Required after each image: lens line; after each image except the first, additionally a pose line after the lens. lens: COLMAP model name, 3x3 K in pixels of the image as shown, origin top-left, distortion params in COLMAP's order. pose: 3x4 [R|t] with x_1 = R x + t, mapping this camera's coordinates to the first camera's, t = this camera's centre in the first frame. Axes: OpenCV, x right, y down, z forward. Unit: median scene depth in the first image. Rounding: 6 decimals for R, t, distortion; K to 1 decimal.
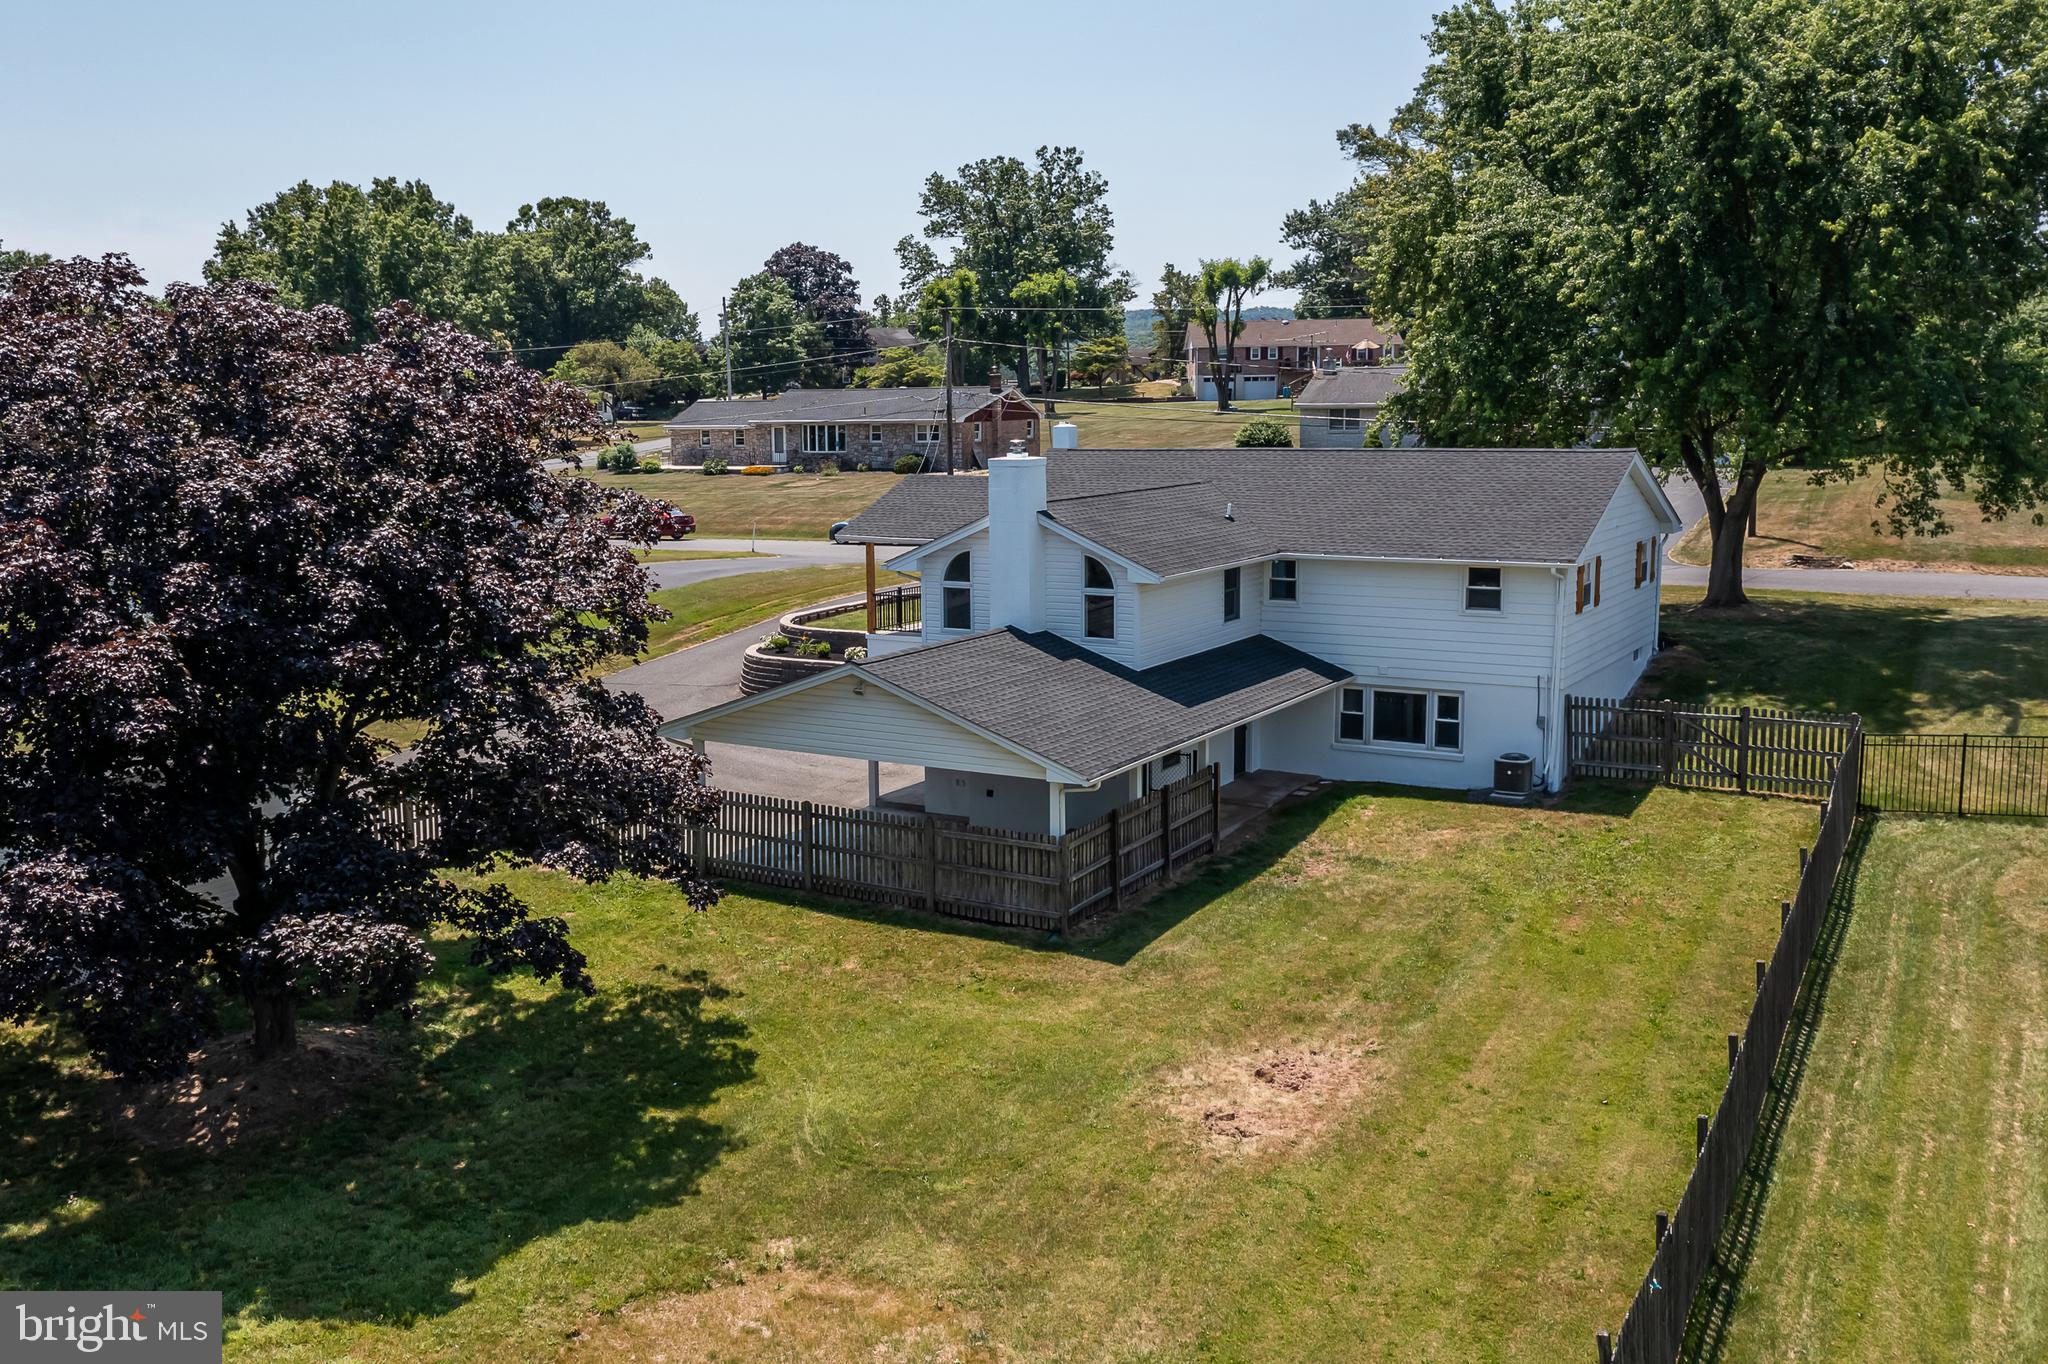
lens RADIAL K [[1912.5, 0, 948.8], [0, 1912.5, 681.5], [0, 0, 1]] dist [-0.018975, 0.005525]
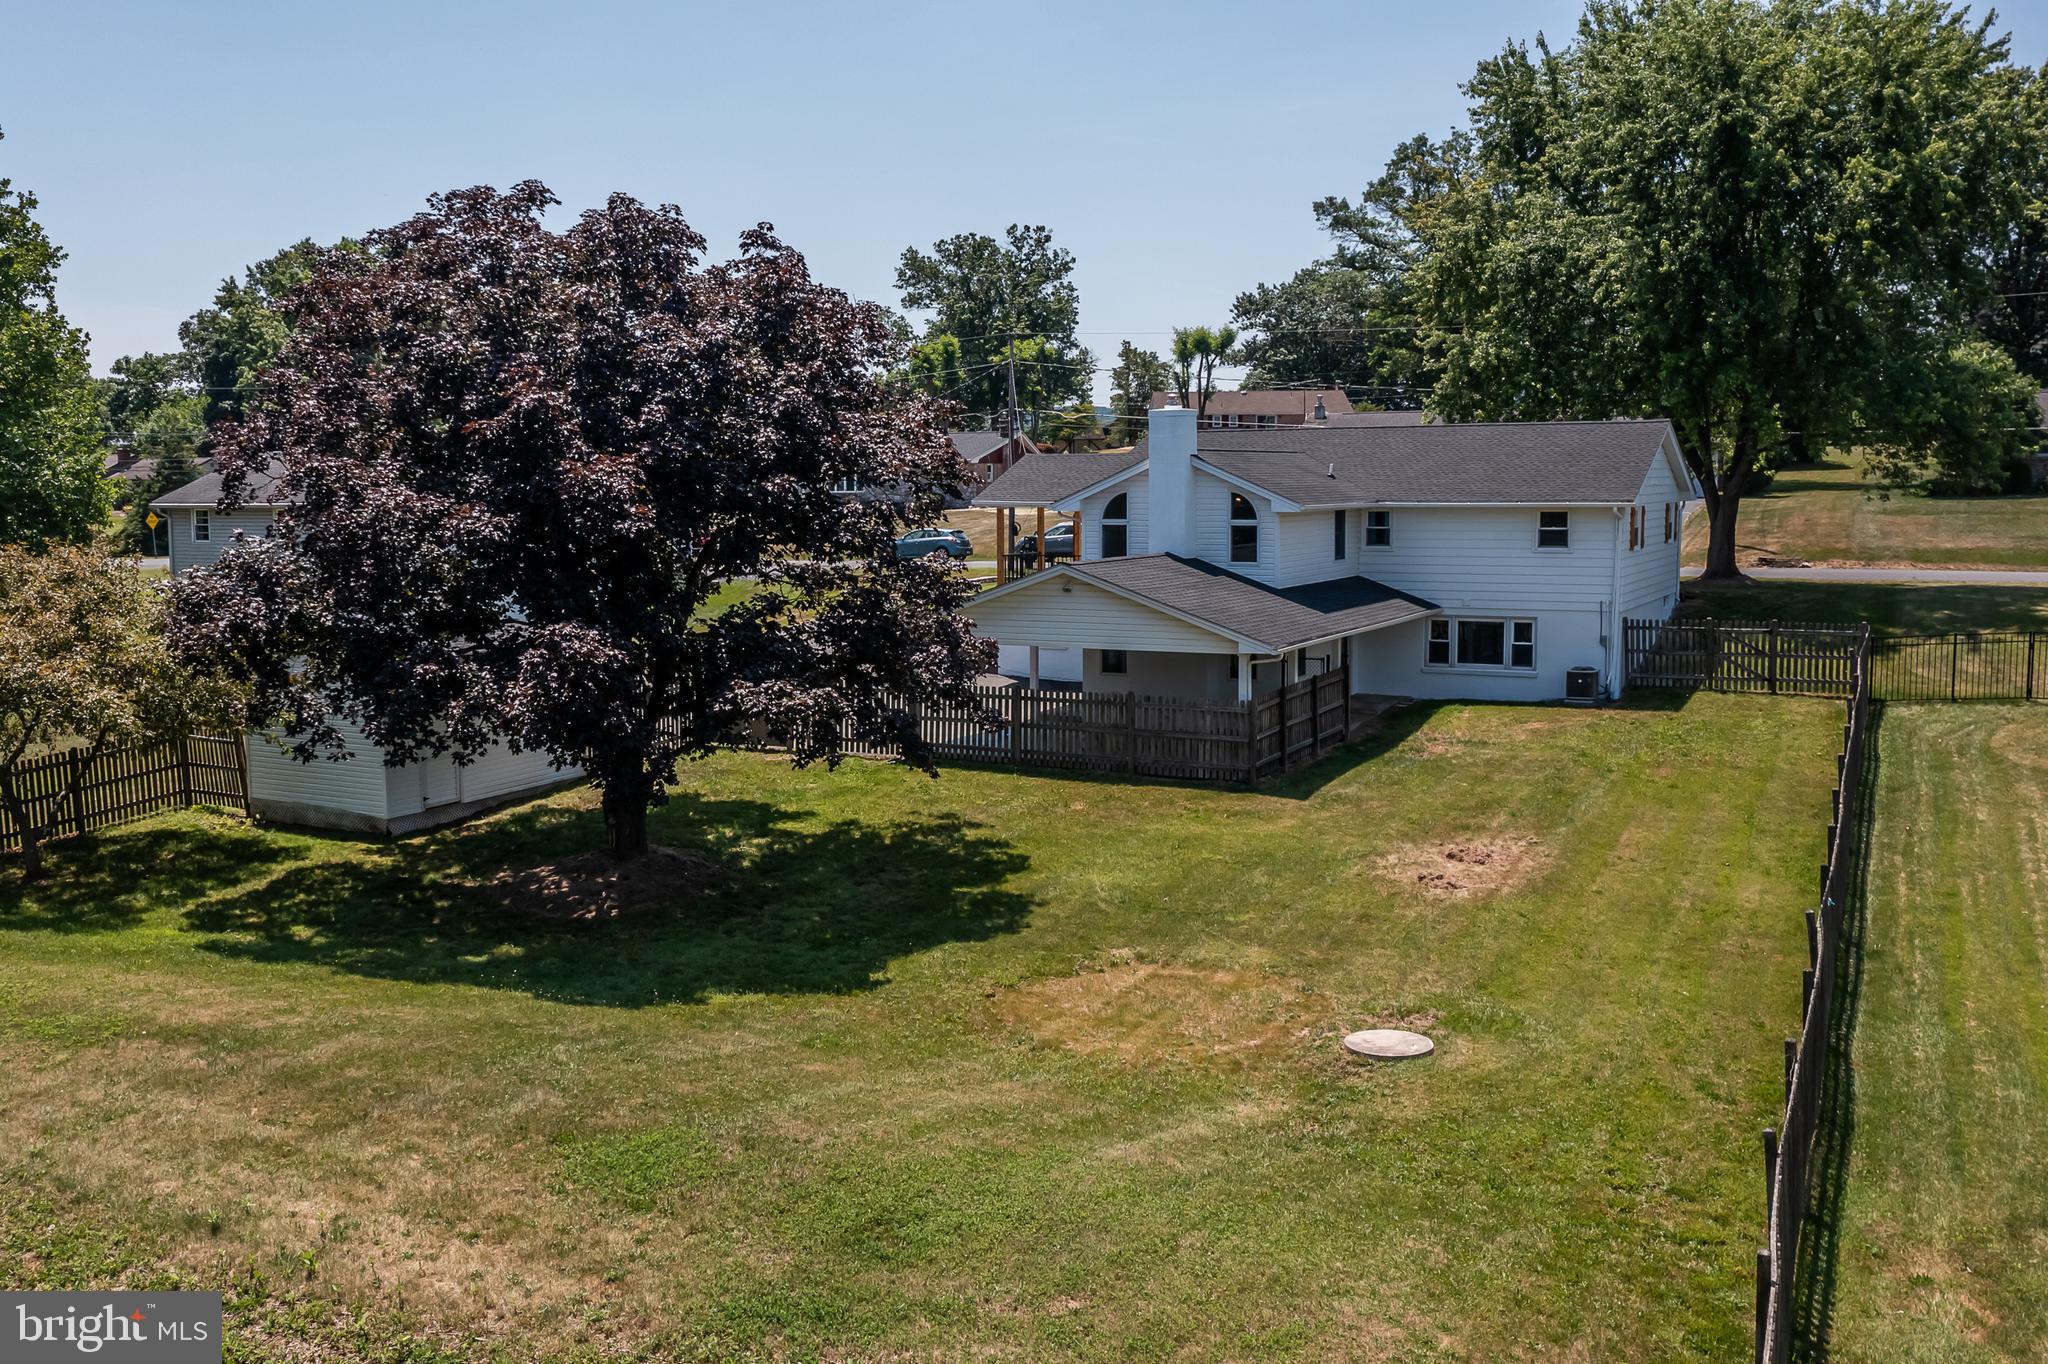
lens RADIAL K [[1875.3, 0, 1051.3], [0, 1875.3, 681.9], [0, 0, 1]] dist [-0.013824, 0.002173]
pose [[0.996213, -0.001146, 0.086935, -0.132767], [0.004729, 0.999147, -0.041015, 0.092518], [-0.086814, 0.041271, 0.995369, -0.129080]]
